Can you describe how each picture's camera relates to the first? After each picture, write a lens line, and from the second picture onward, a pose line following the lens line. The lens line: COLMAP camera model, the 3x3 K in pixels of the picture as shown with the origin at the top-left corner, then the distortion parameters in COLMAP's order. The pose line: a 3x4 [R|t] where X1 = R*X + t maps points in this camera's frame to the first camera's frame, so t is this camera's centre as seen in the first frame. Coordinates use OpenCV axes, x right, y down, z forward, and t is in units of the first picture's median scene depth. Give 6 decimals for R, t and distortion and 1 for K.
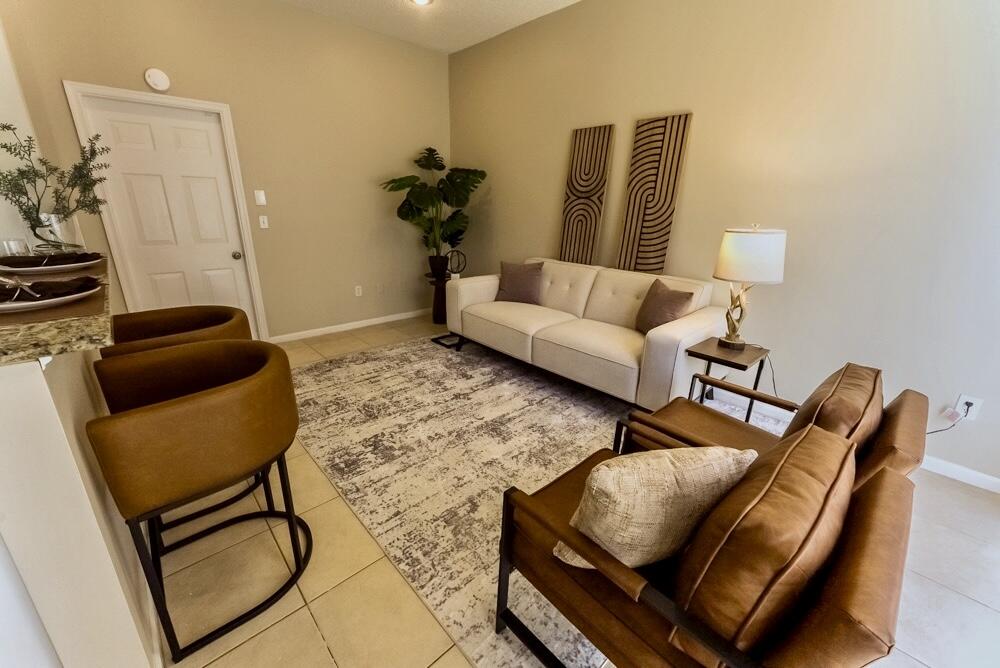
lens RADIAL K [[401.1, 0, 500.0], [0, 401.1, 334.0], [0, 0, 1]] dist [0.000218, 0.000069]
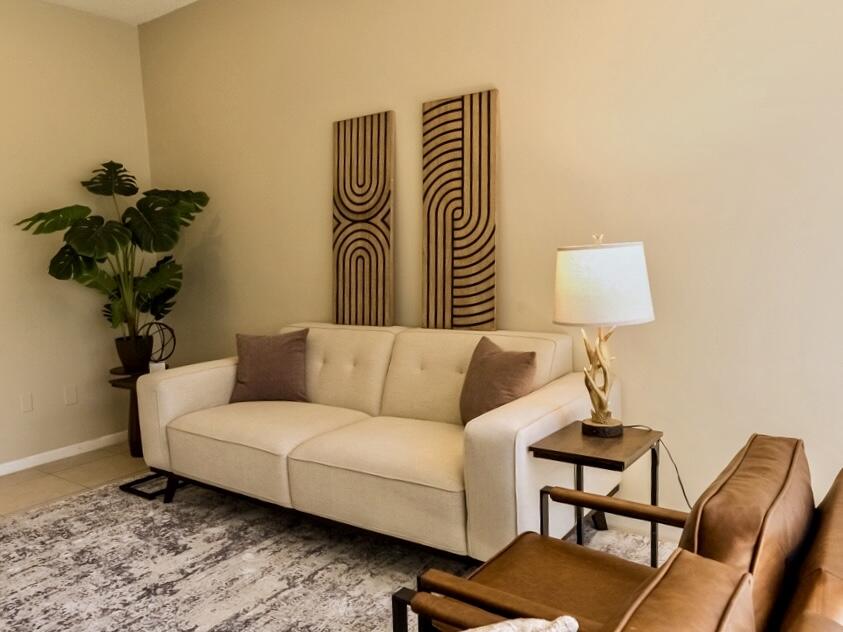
lens RADIAL K [[652.9, 0, 421.5], [0, 652.9, 316.0], [0, 0, 1]] dist [-0.003545, 0.002857]
pose [[0.982232, -0.084589, 0.167526, 0.126377], [0.118638, 0.971538, -0.205036, 0.022672], [-0.145414, 0.221268, 0.964311, 0.045908]]
